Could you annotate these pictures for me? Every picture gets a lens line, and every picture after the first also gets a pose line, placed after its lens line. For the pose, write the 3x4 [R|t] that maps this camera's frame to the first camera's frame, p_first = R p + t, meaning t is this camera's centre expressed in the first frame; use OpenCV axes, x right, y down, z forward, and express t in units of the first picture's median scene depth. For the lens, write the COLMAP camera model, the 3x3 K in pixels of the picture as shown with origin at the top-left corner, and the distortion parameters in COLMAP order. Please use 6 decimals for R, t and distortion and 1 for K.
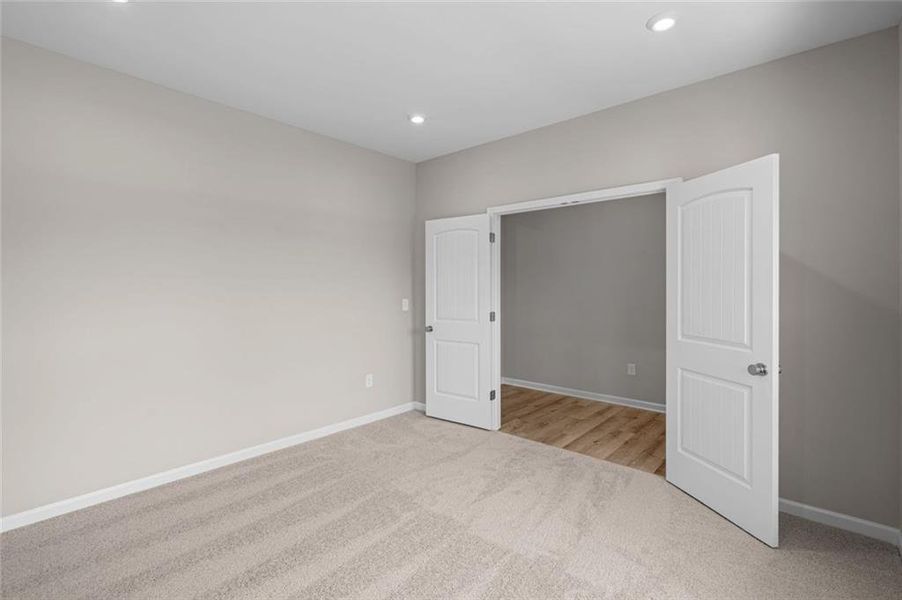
lens RADIAL K [[409.5, 0, 451.1], [0, 409.5, 296.8], [0, 0, 1]] dist [-0.003436, 0.000174]
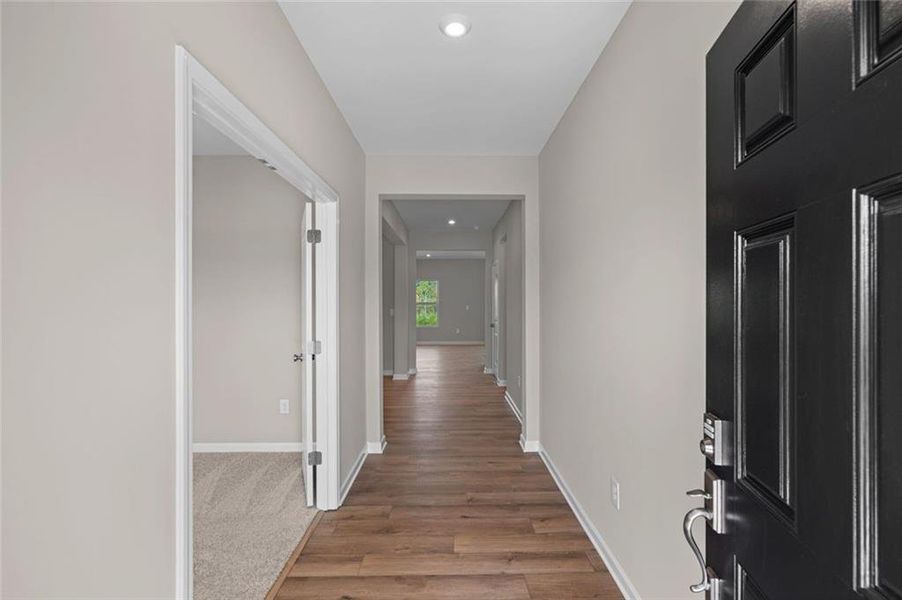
lens RADIAL K [[409.5, 0, 452.2], [0, 409.5, 298.0], [0, 0, 1]] dist [-0.003436, 0.000174]
pose [[0.680988, 0.006170, -0.732268, 0.730695], [-0.011528, 0.999931, -0.002296, -0.046844], [0.732203, 0.010004, 0.681012, 0.616915]]
